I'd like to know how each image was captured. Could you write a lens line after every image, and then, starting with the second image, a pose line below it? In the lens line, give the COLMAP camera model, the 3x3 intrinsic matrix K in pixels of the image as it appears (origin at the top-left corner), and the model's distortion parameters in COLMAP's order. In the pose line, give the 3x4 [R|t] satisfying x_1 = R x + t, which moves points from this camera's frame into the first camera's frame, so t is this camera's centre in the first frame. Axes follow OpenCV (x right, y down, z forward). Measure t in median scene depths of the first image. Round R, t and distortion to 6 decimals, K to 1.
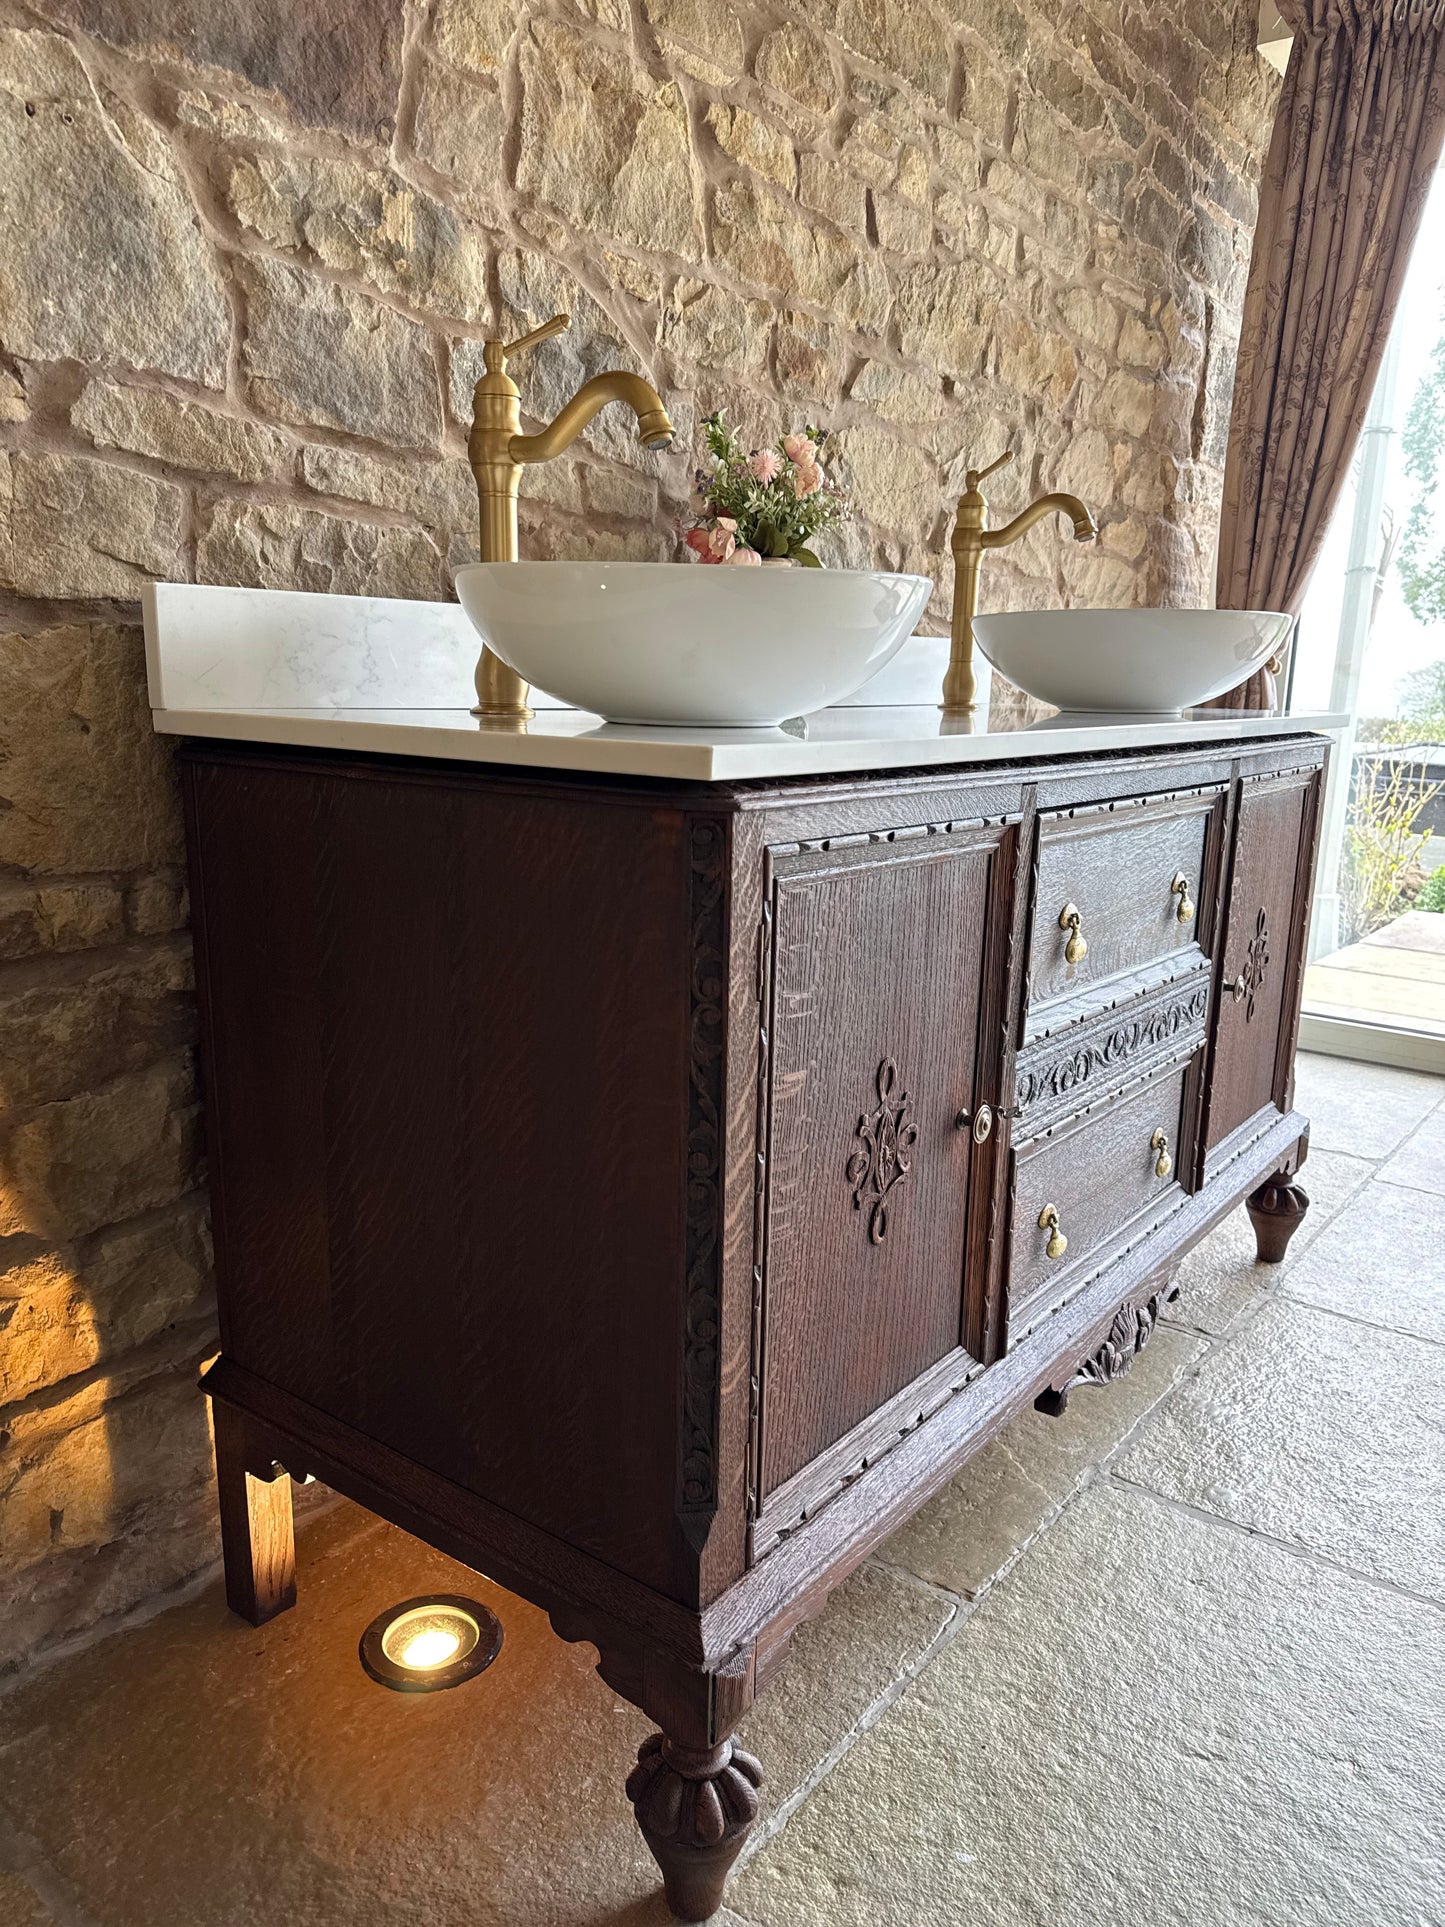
lens RADIAL K [[1366.6, 0, 721.7], [0, 1366.6, 979.0], [0, 0, 1]] dist [0.008115, -0.020847]
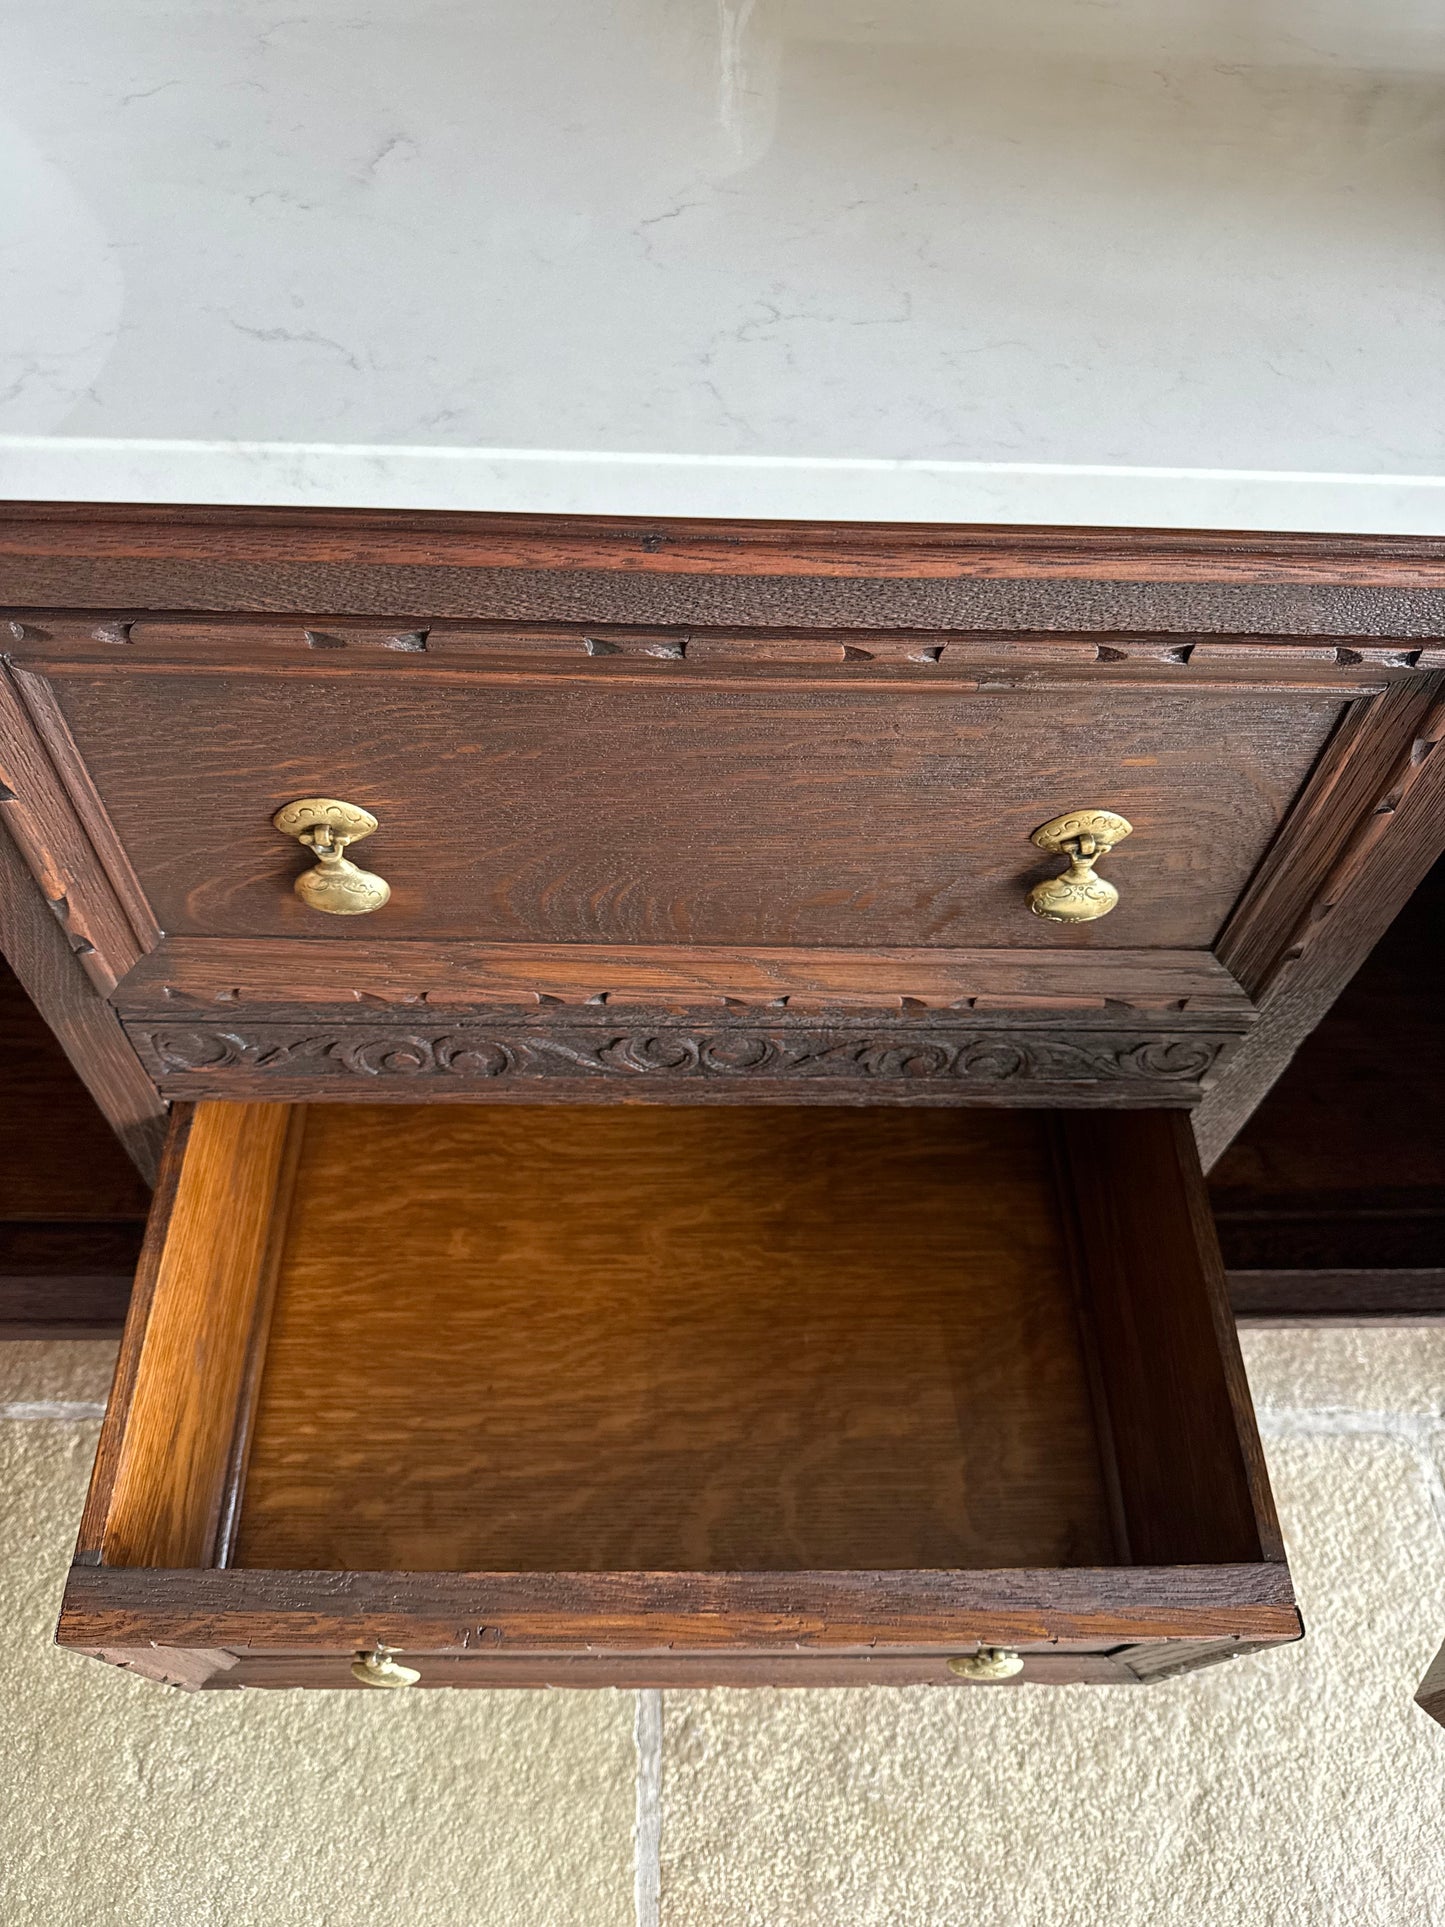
lens RADIAL K [[1366.6, 0, 713.4], [0, 1366.6, 970.2], [0, 0, 1]] dist [0.008115, -0.020847]
pose [[0.626623, 0.639010, -0.446105, 0.552418], [-0.206782, 0.688239, 0.695391, -0.330943], [0.751389, -0.343501, 0.563402, 0.865592]]
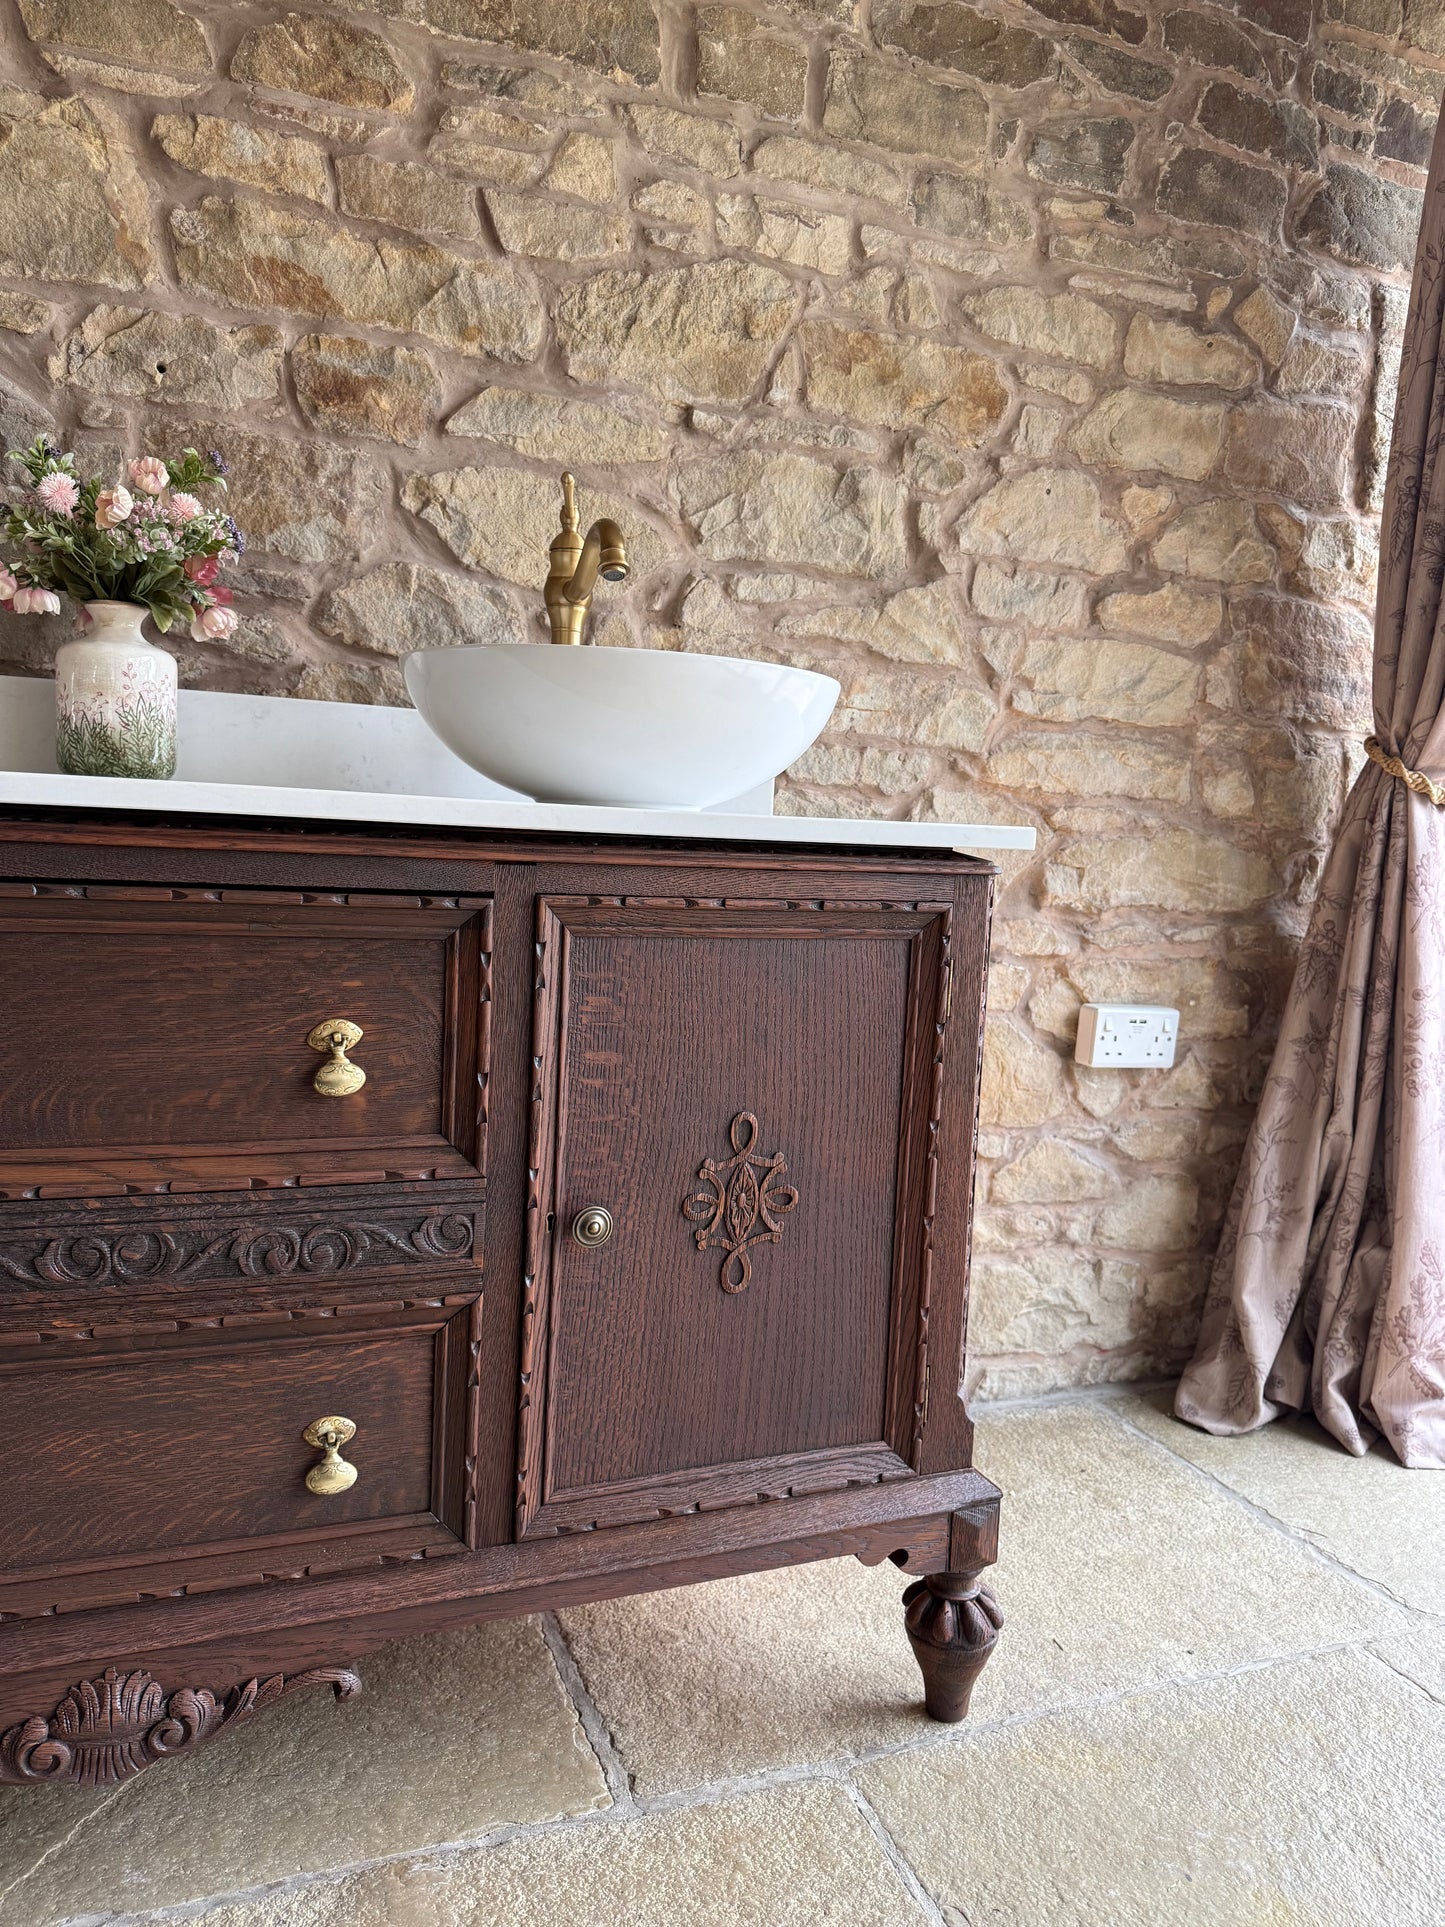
lens RADIAL K [[1366.6, 0, 724.6], [0, 1366.6, 971.8], [0, 0, 1]] dist [0.008115, -0.020847]
pose [[0.861182, 0.075456, -0.502665, 0.998320], [-0.142012, 0.985257, -0.095401, -0.078271], [0.488056, 0.153542, 0.859201, 0.634780]]
